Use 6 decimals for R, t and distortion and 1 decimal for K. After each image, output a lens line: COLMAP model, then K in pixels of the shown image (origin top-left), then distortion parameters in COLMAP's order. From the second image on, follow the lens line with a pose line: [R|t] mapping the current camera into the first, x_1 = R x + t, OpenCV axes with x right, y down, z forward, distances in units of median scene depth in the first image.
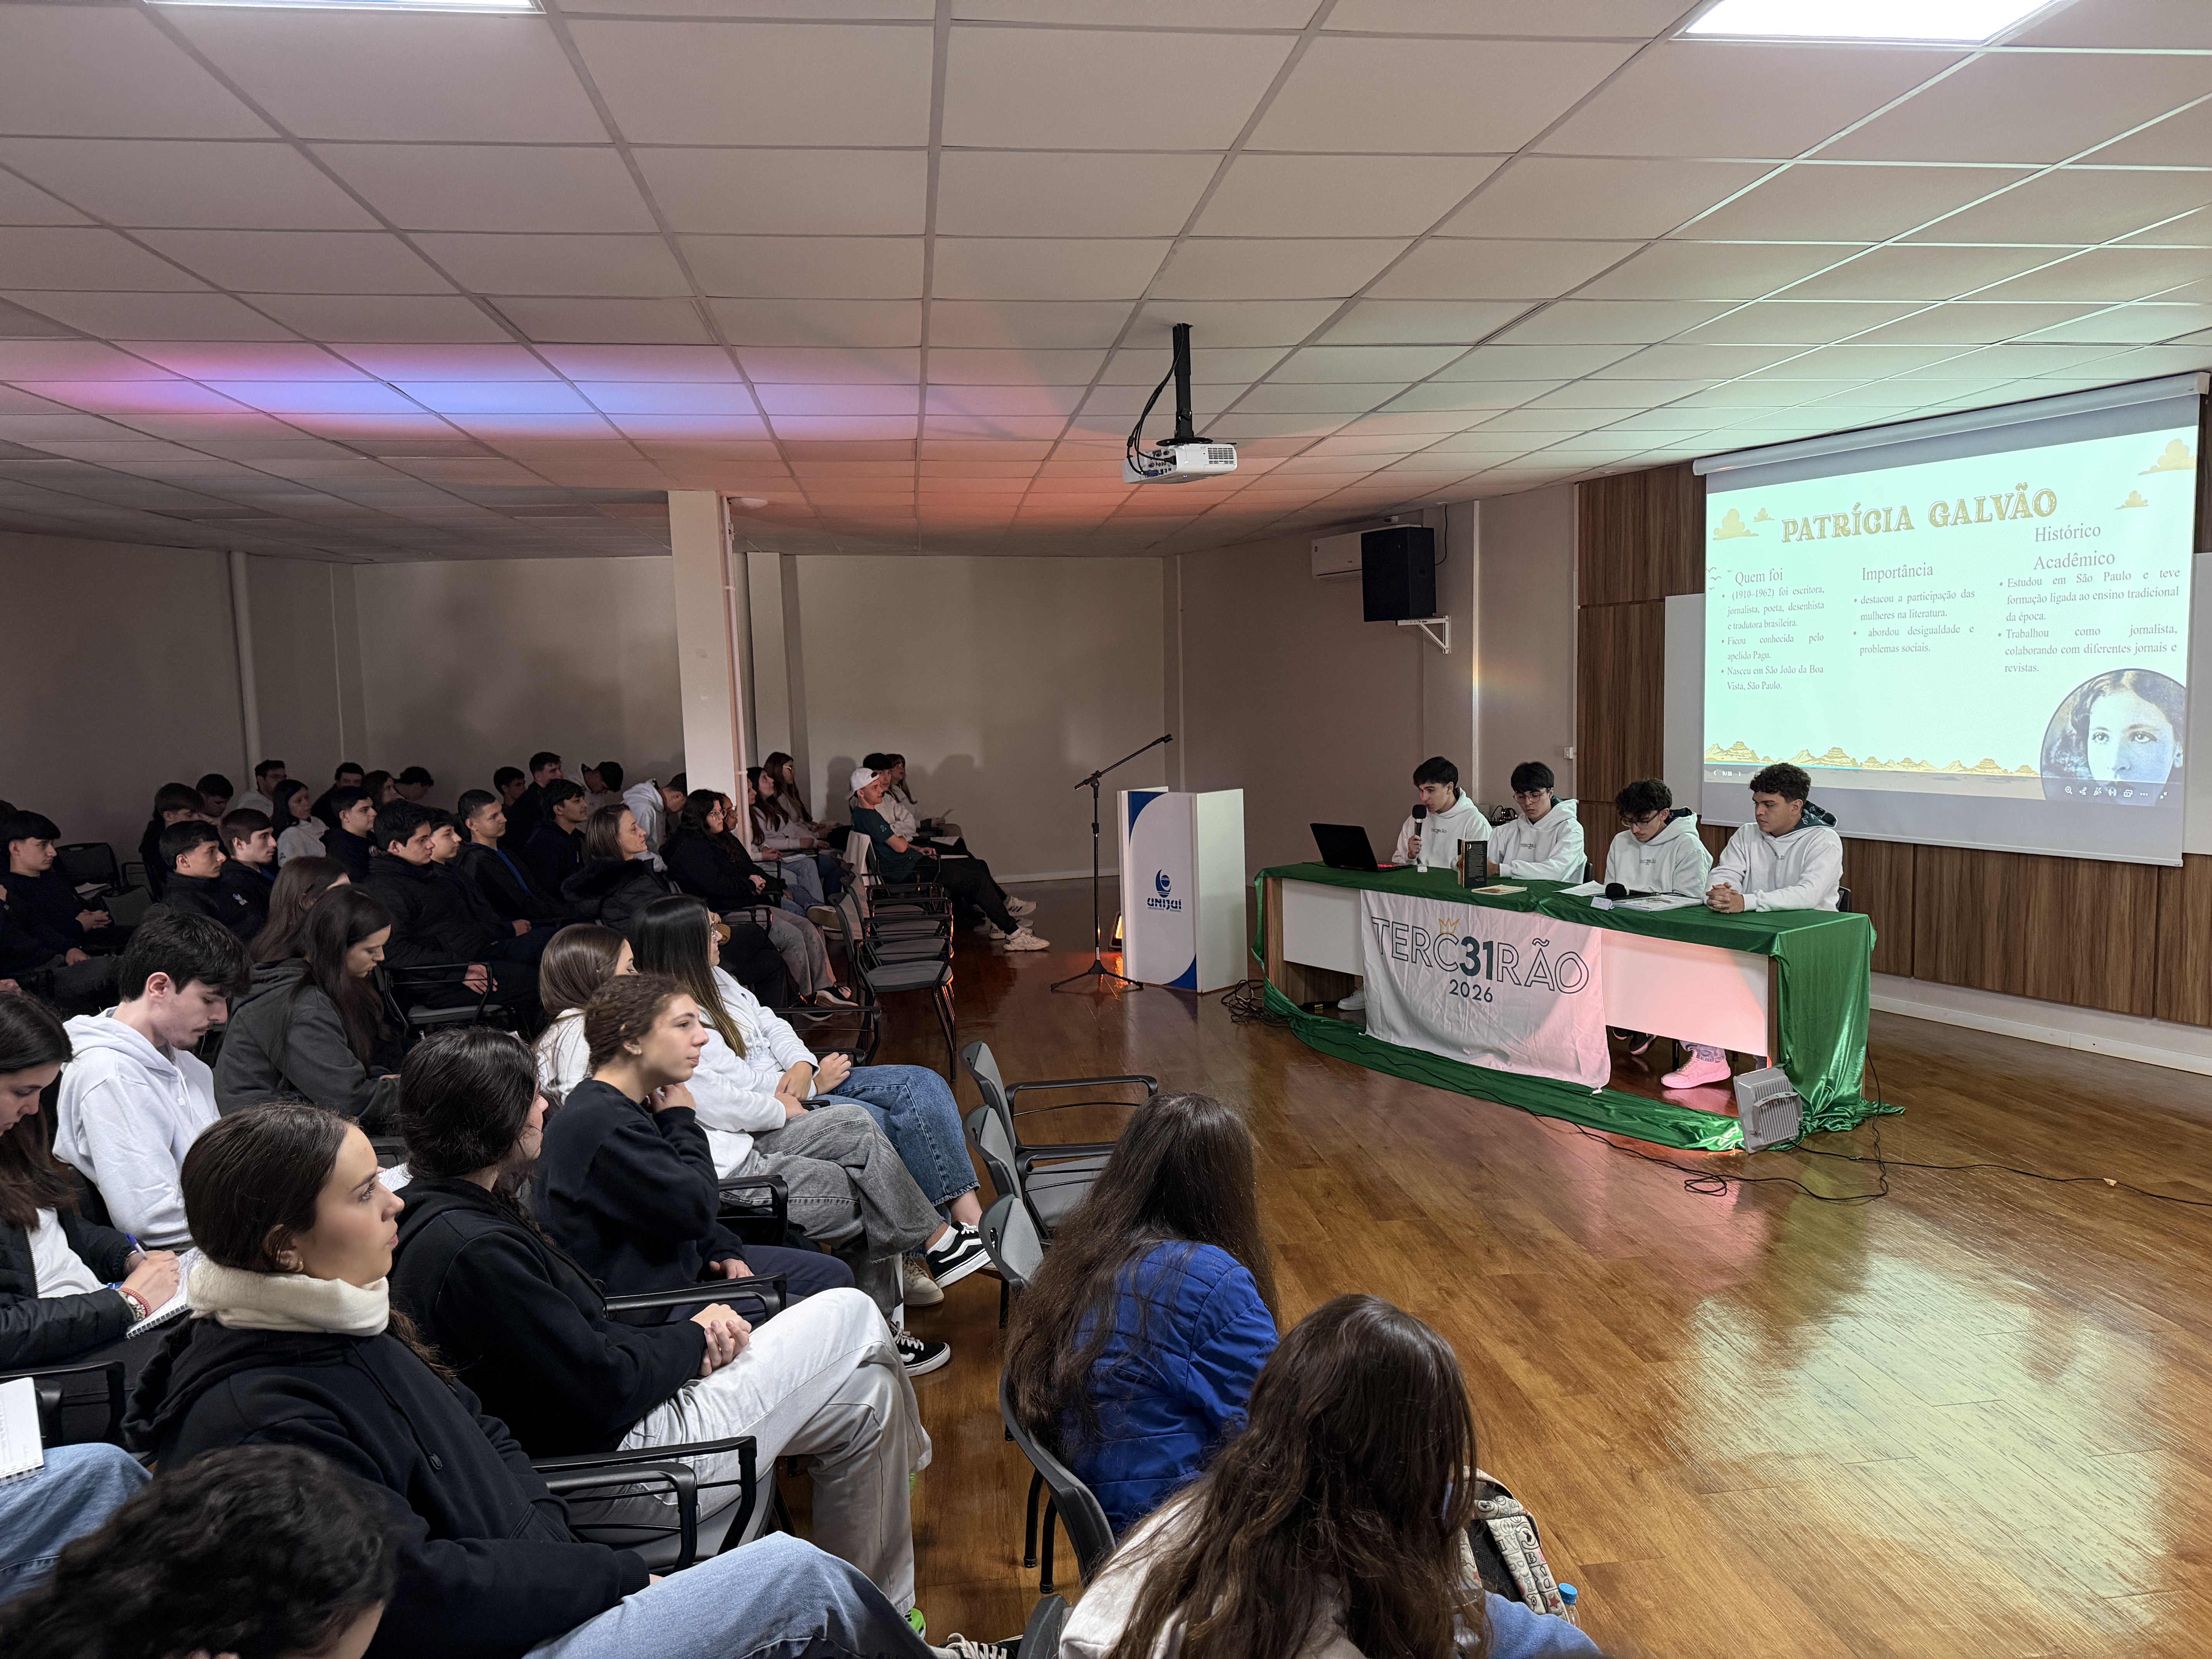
lens RADIAL K [[1536.6, 0, 1113.0], [0, 1536.6, 851.4], [0, 0, 1]] dist [0.061213, -0.056510]
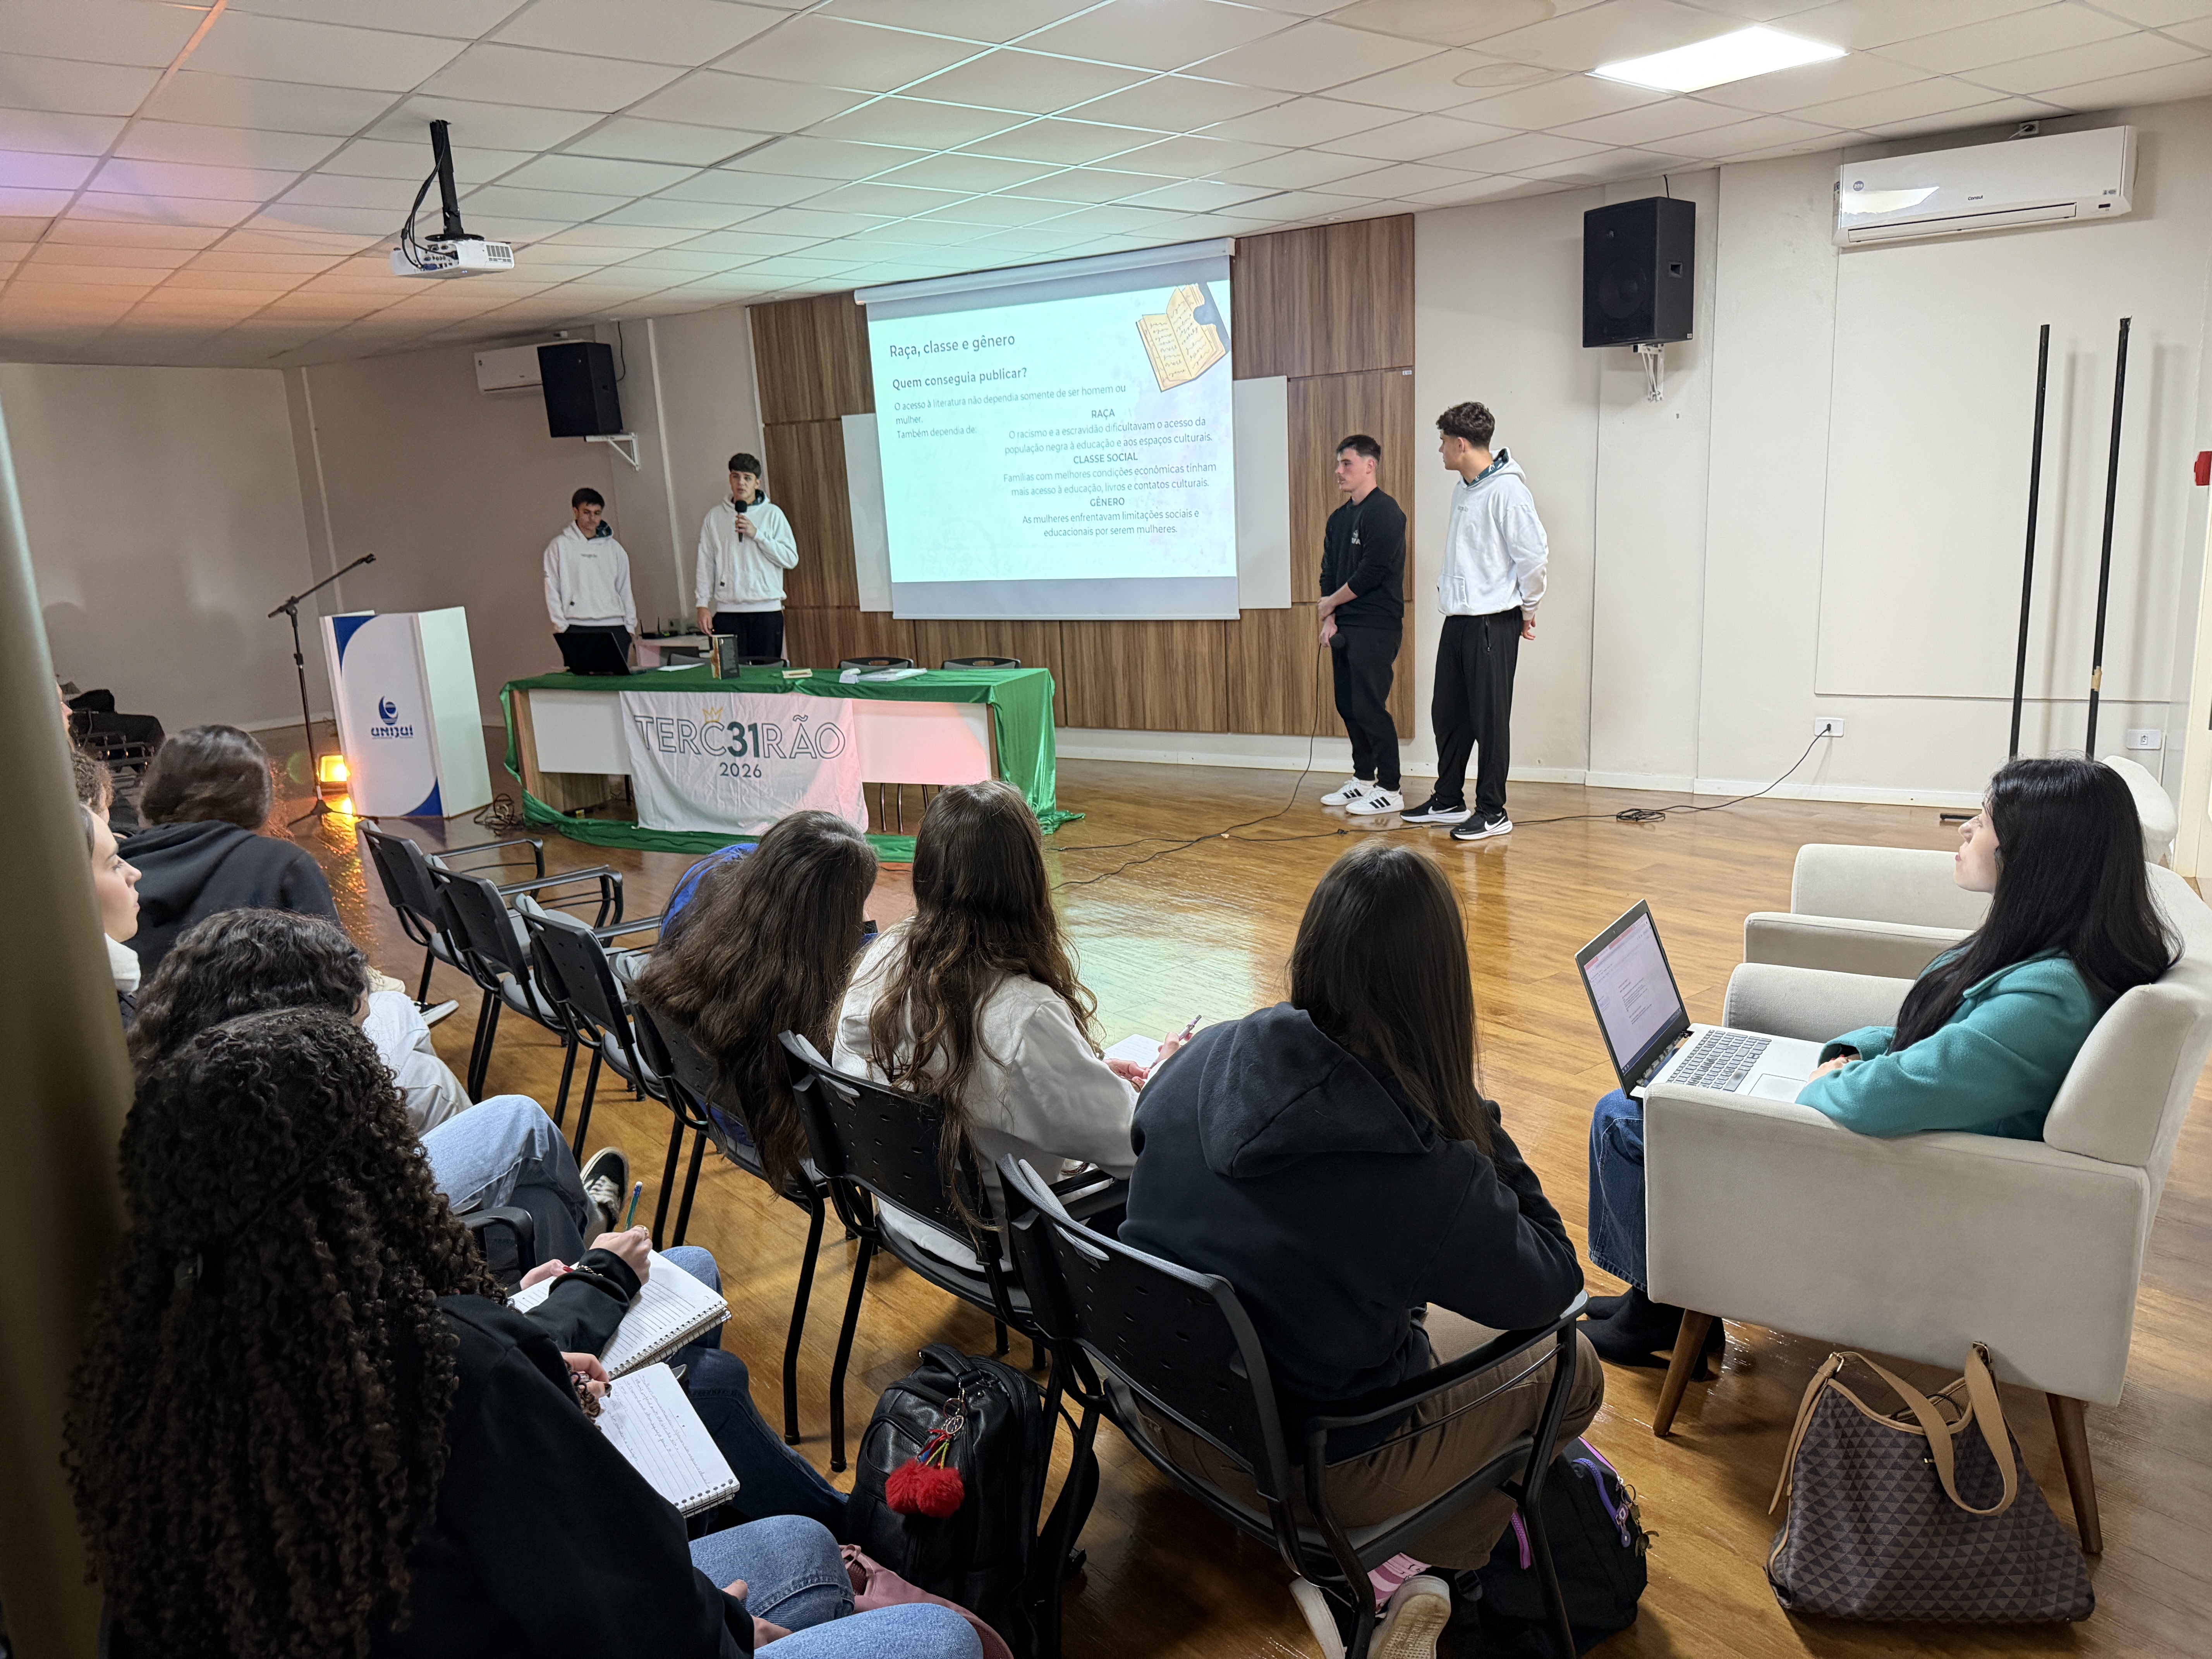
lens RADIAL K [[1536.6, 0, 1120.3], [0, 1536.6, 858.1], [0, 0, 1]] dist [0.061213, -0.056510]
pose [[0.846162, -0.138734, 0.514551, -0.113315], [0.084231, 0.988200, 0.127926, 0.031549], [-0.526227, -0.064905, 0.847863, -0.094663]]
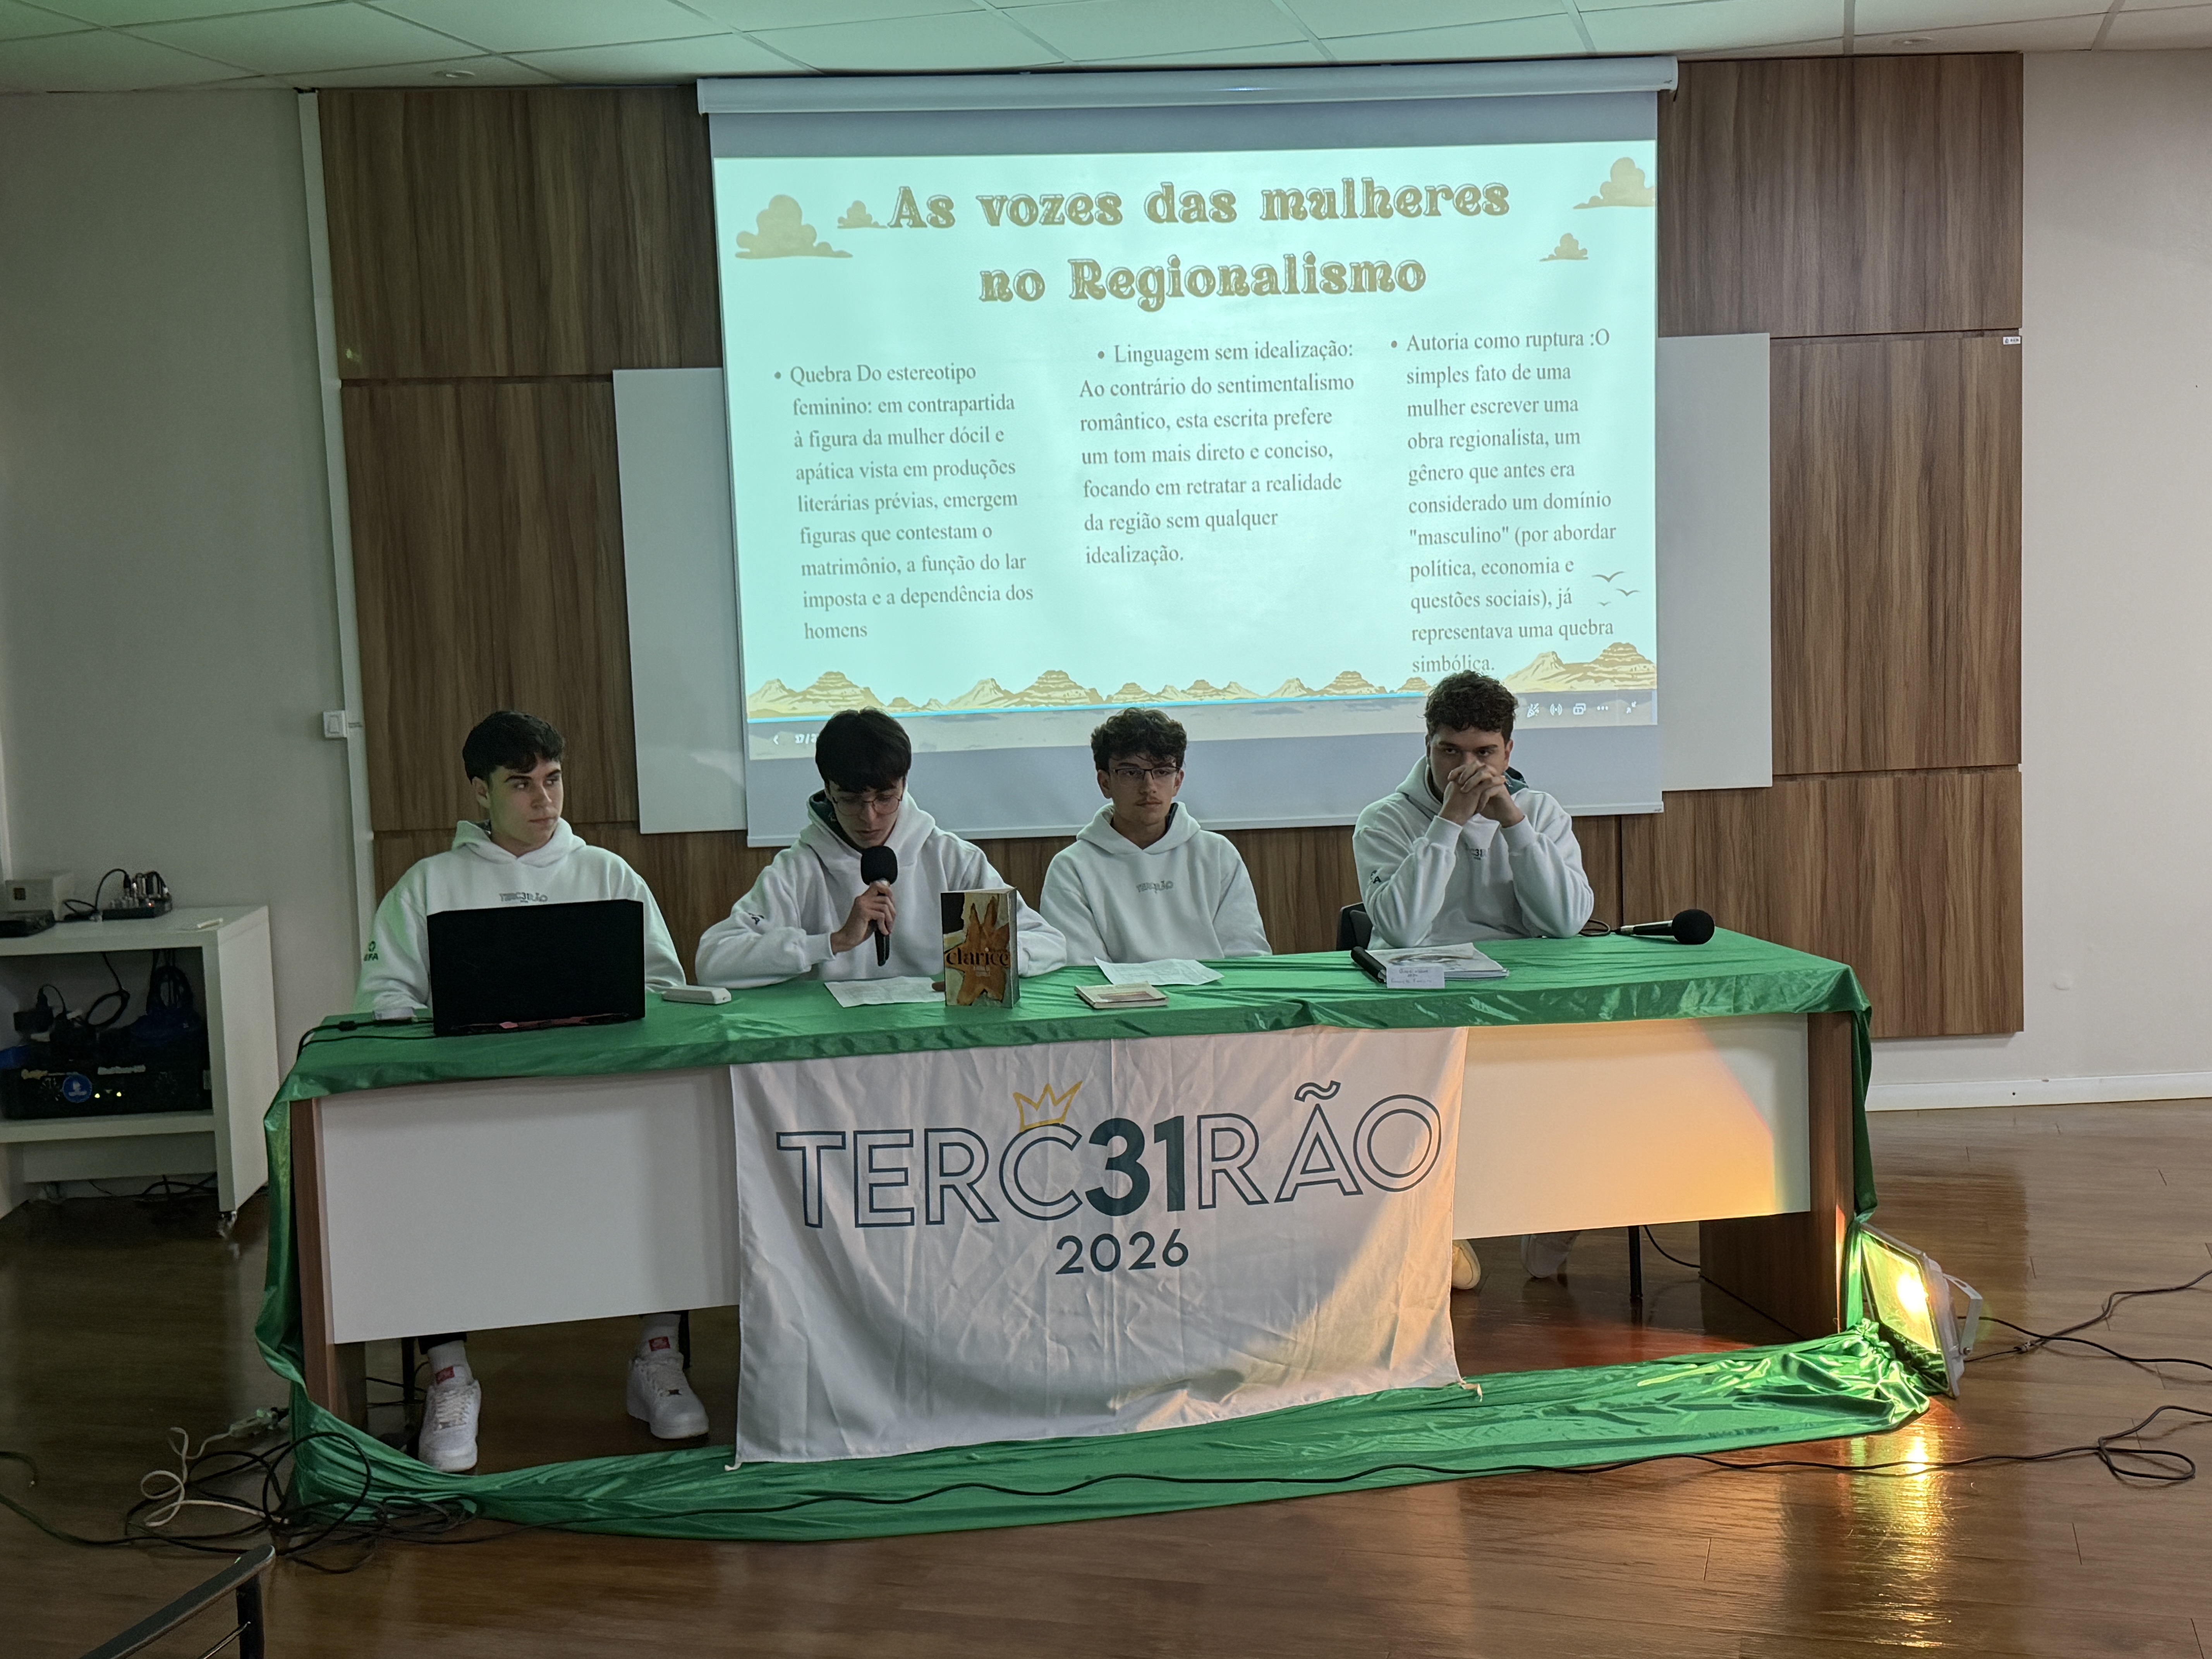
lens RADIAL K [[2545.6, 0, 1115.2], [0, 2545.6, 821.9], [0, 0, 1]] dist [0.111370, 0.000000]
pose [[0.391254, -0.071580, 0.917495, -0.356968], [0.120878, 0.992330, 0.025871, -0.037399], [-0.912309, 0.100783, 0.396906, 0.682013]]
